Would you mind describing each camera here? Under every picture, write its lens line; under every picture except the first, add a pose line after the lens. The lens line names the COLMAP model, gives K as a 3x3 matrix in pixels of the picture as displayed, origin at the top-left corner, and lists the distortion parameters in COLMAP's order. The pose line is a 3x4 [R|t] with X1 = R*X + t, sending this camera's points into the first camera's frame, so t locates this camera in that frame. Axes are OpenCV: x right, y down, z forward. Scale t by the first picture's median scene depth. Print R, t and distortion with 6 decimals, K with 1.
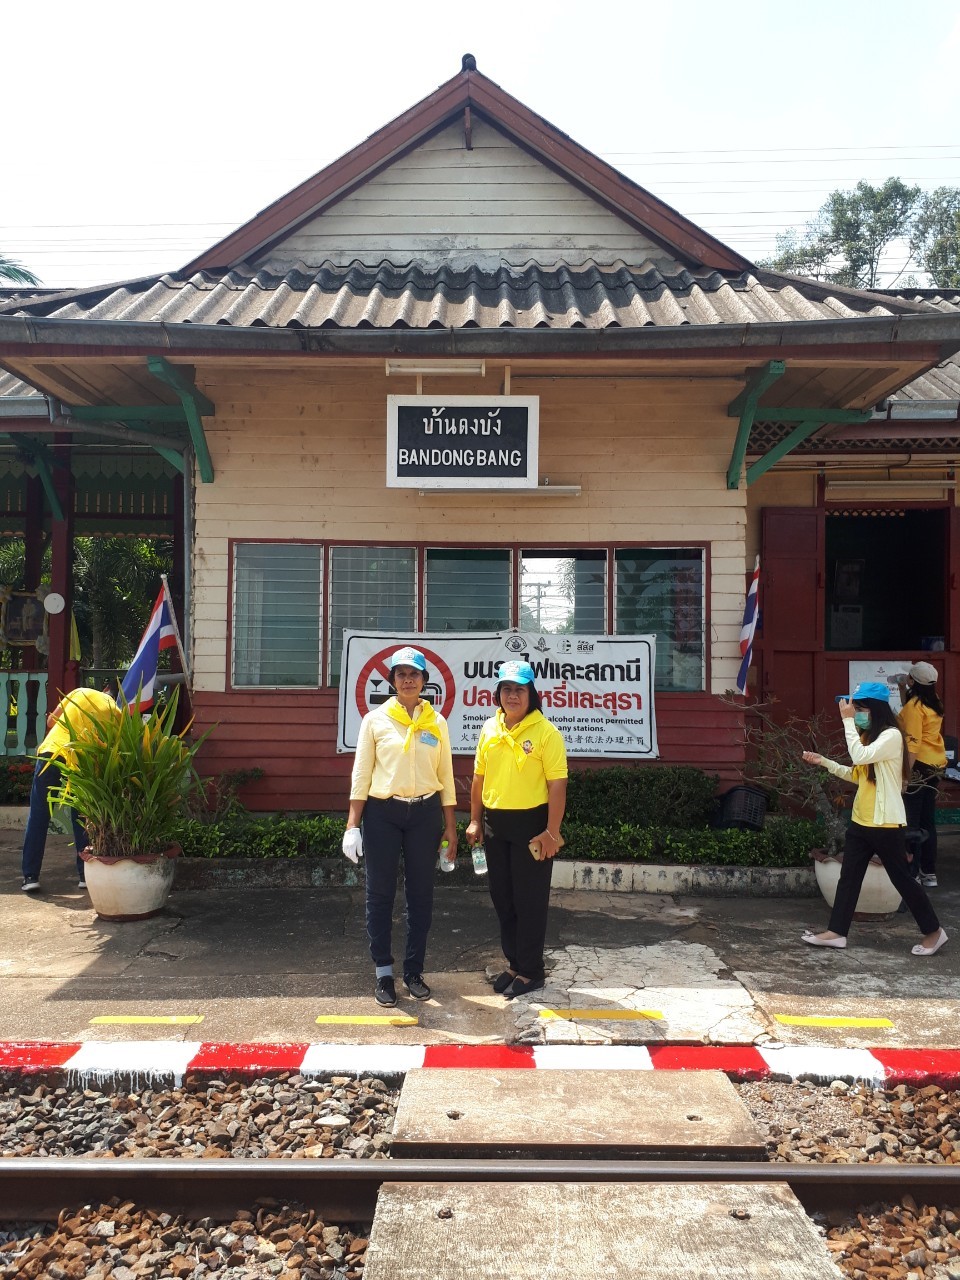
lens RADIAL K [[1033.0, 0, 480.0], [0, 1033.0, 640.0], [0, 0, 1]] dist [0.089647, -0.118093]
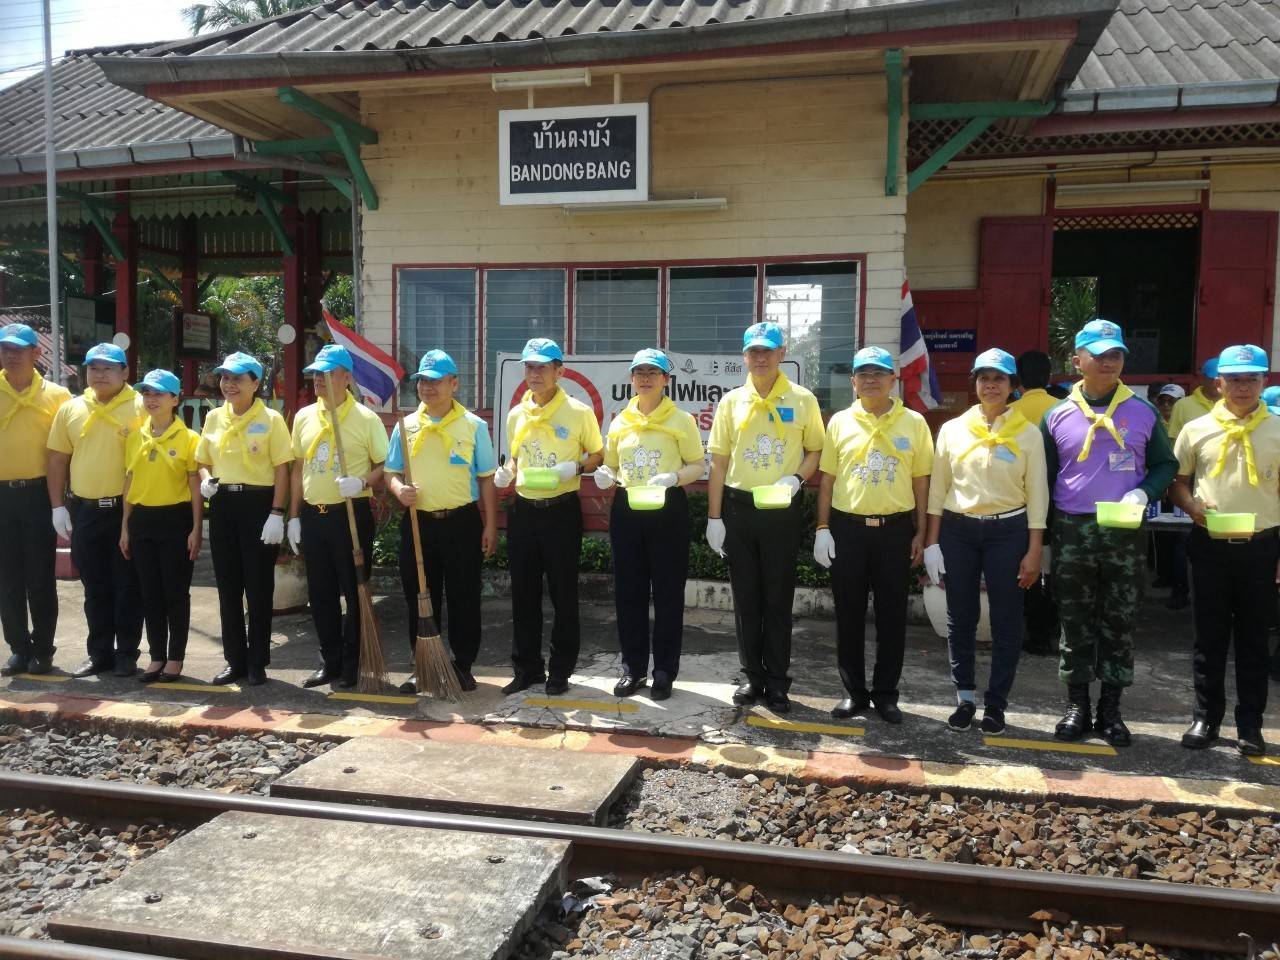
lens RADIAL K [[1072.6, 0, 640.0], [0, 1072.6, 480.0], [0, 0, 1]] dist [0.049789, -0.099348]
pose [[0.976507, 0.016240, -0.214872, 0.270342], [0.002590, 0.996200, 0.087061, 0.026944], [0.215469, -0.085572, 0.972754, -0.006108]]
